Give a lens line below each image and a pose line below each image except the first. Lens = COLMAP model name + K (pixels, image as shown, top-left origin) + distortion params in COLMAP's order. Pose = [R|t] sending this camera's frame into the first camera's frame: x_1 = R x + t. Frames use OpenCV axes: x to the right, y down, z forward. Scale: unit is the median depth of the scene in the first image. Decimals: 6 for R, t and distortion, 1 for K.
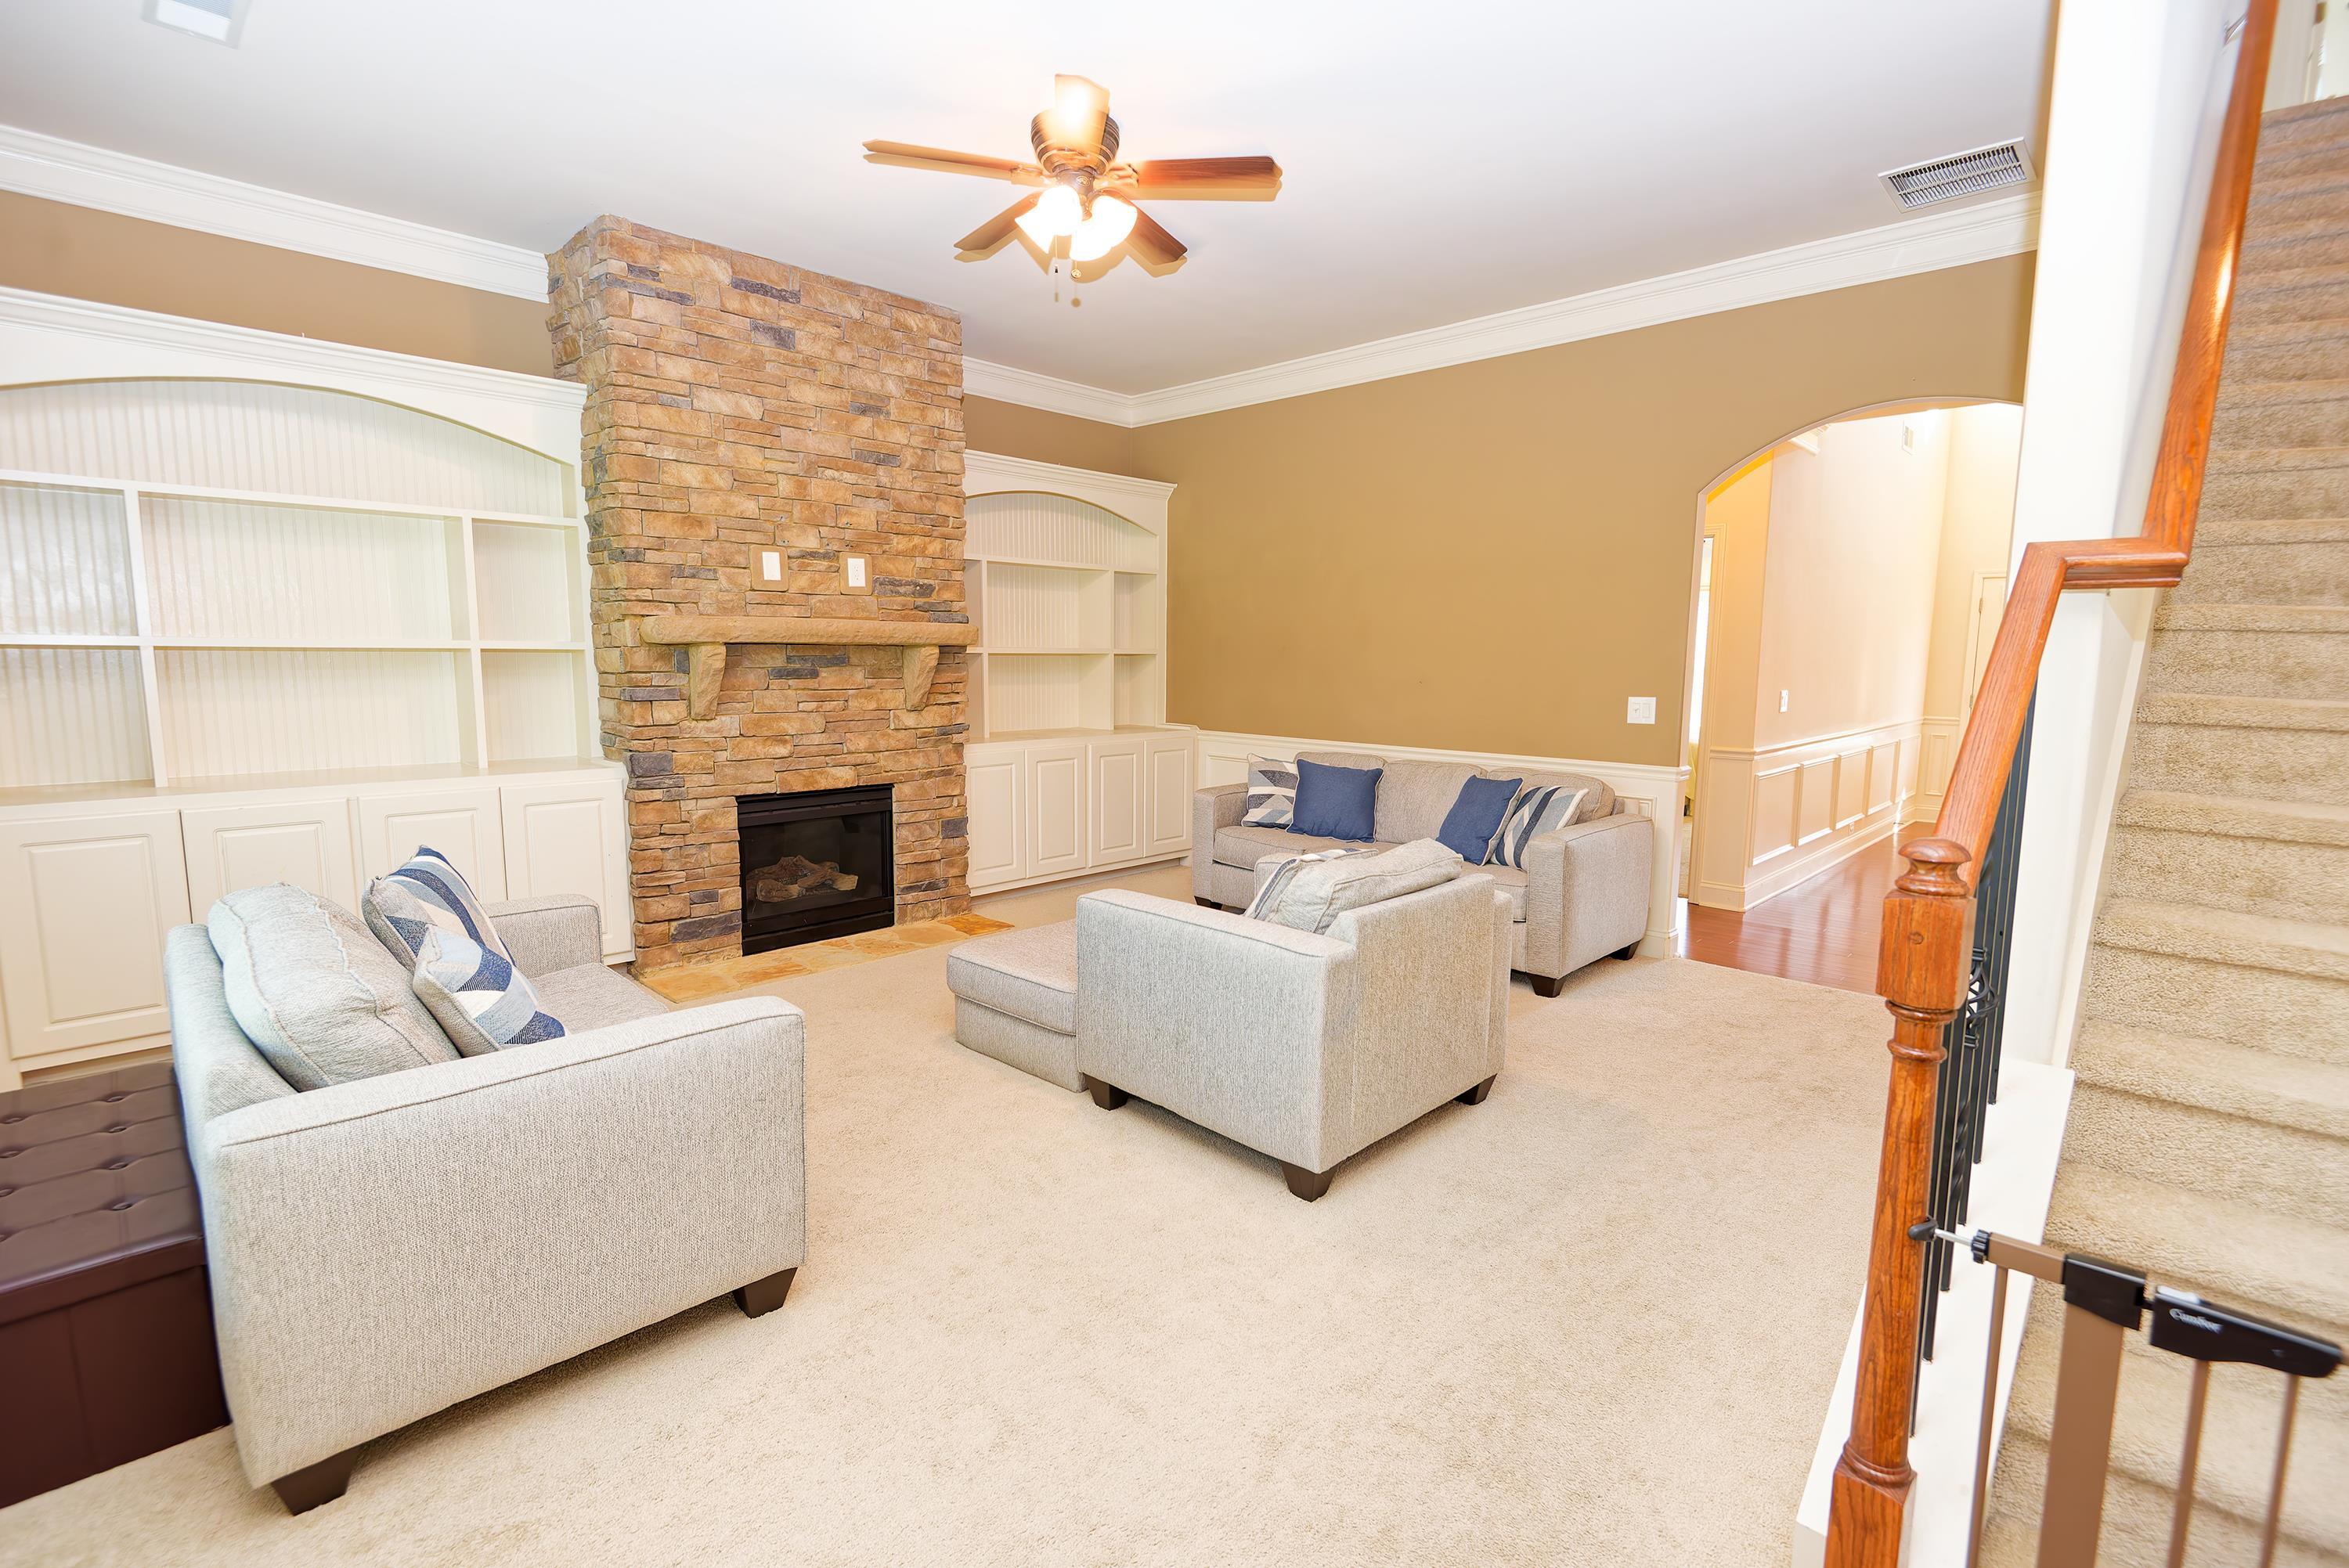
lens RADIAL K [[1067.9, 0, 1183.8], [0, 1067.9, 788.5], [0, 0, 1]] dist [-0.000038, -0.005958]
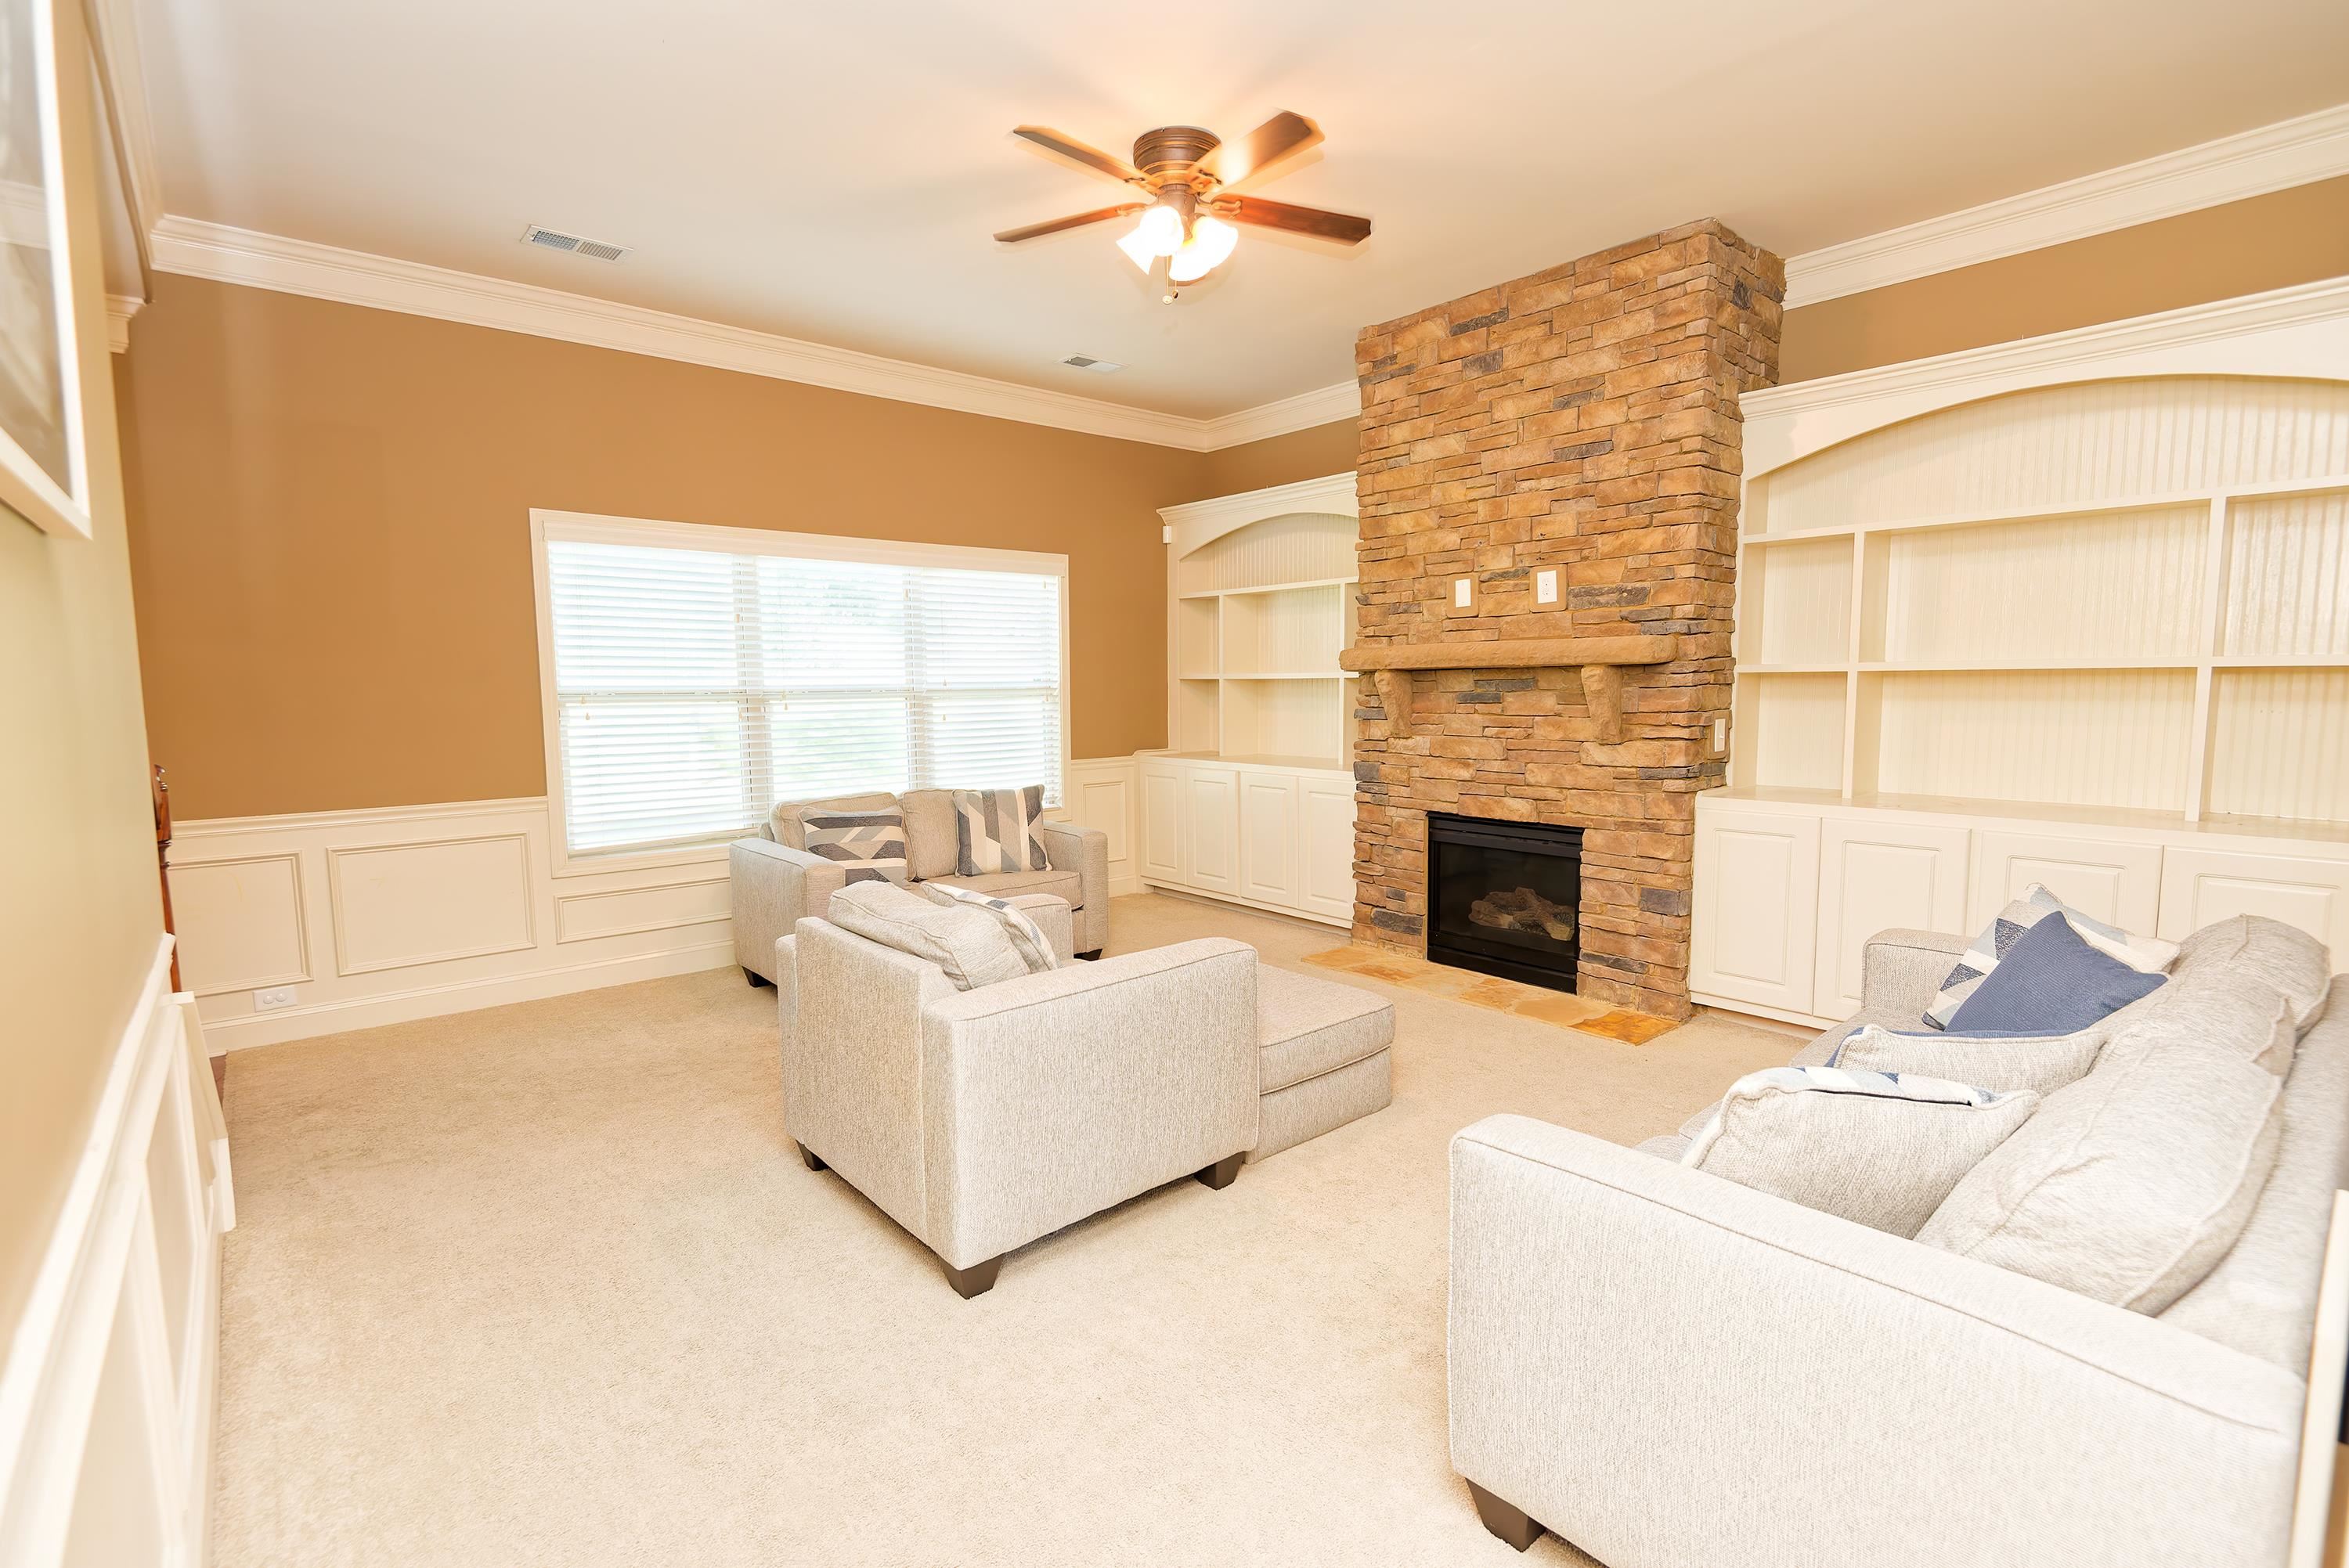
lens RADIAL K [[1067.9, 0, 1169.3], [0, 1067.9, 792.5], [0, 0, 1]] dist [-0.000038, -0.005958]
pose [[-0.097766, 0.089967, -0.991135, 0.649710], [-0.118794, 0.987730, 0.101376, -0.086292], [0.988094, 0.127652, -0.085879, 0.802871]]
